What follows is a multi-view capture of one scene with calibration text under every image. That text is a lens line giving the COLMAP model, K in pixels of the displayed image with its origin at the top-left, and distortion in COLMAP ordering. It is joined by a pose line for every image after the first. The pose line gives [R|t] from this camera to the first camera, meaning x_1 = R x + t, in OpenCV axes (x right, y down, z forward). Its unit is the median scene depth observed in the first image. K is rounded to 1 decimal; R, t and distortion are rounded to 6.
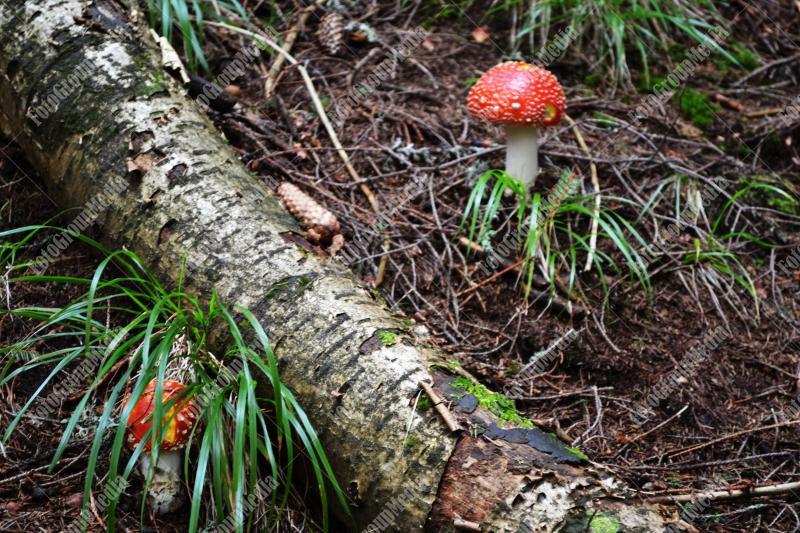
lens RADIAL K [[1917.2, 0, 400.0], [0, 1917.2, 265.9], [0, 0, 1]] dist [-0.010979, 0.000000]
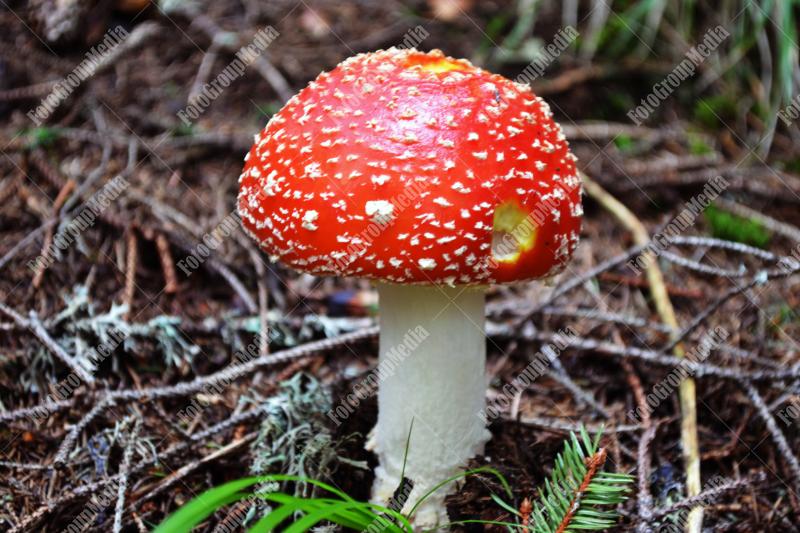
lens RADIAL K [[1917.2, 0, 400.0], [0, 1917.2, 267.0], [0, 0, 1]] dist [-0.010979, 0.000000]
pose [[0.995942, 0.019176, -0.087925, 0.080770], [-0.020106, 0.999751, -0.009707, -0.067755], [0.087717, 0.011435, 0.996080, 0.680230]]
